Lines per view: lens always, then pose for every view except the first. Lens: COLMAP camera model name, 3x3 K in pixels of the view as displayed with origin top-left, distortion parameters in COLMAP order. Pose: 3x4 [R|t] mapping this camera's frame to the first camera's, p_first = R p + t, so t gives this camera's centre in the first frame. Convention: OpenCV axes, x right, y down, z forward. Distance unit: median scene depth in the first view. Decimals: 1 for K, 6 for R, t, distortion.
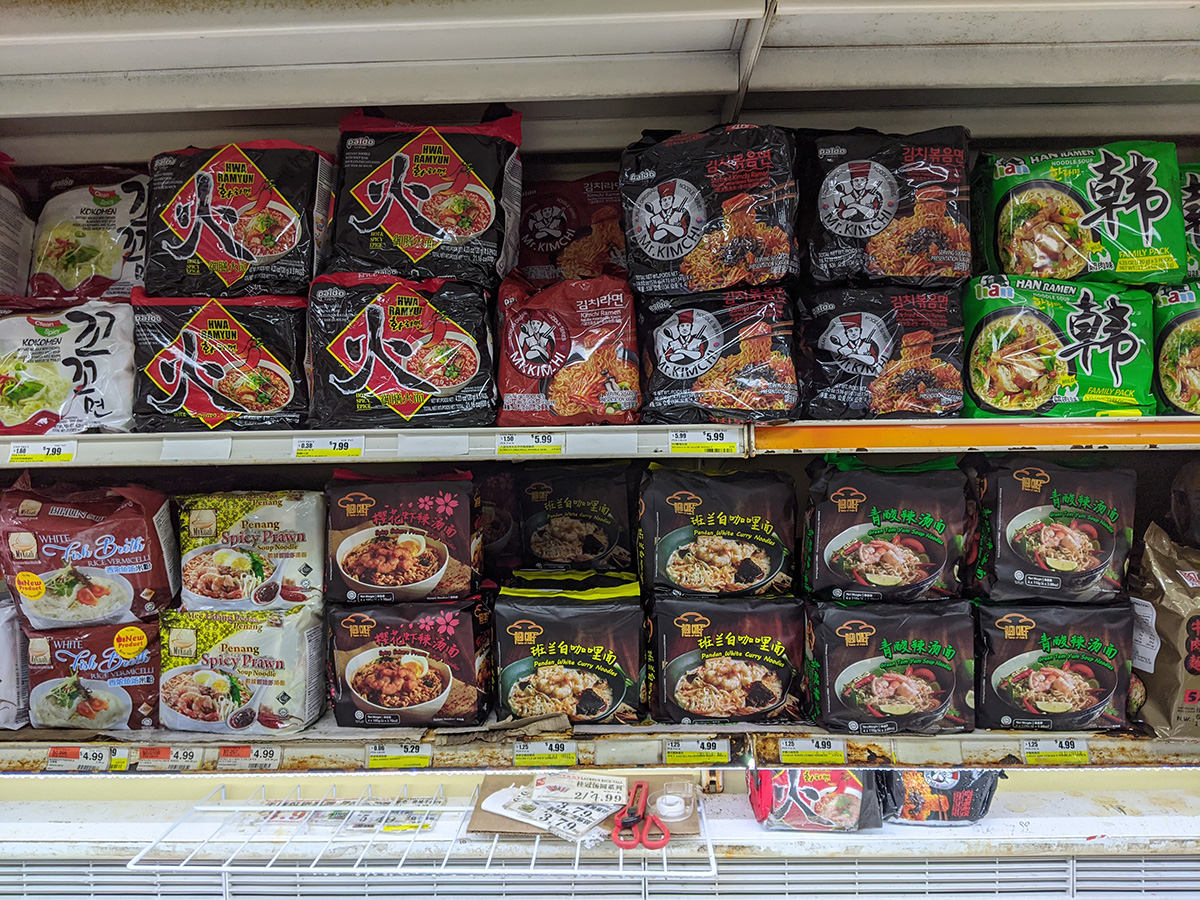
lens RADIAL K [[926.5, 0, 603.4], [0, 926.5, 487.2], [0, 0, 1]] dist [-0.013676, 0.000392]
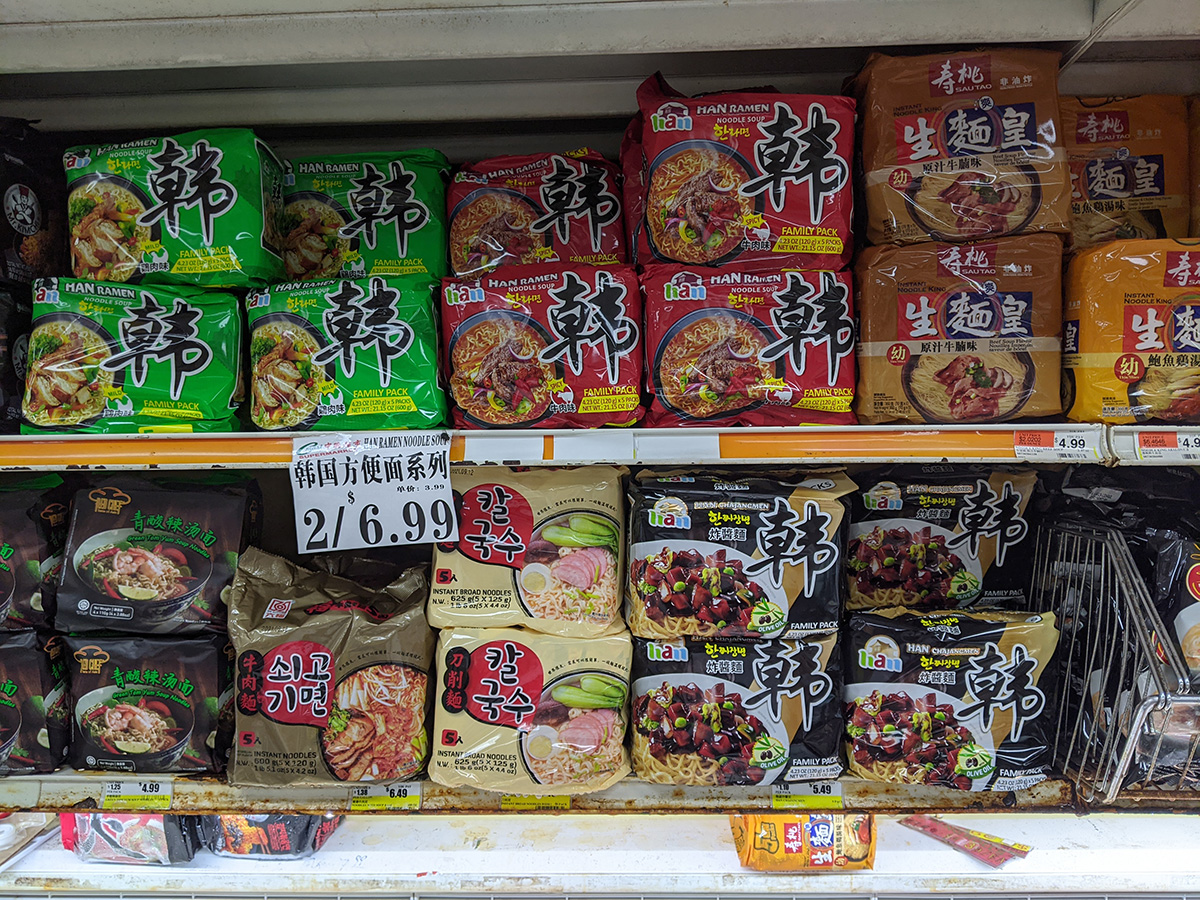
lens RADIAL K [[926.5, 0, 603.4], [0, 926.5, 487.2], [0, 0, 1]] dist [-0.013676, 0.000392]
pose [[0.999988, 0.000051, -0.004995, 0.965016], [-0.000009, 0.999964, 0.008469, -0.029085], [0.004995, -0.008469, 0.999952, 0.084774]]
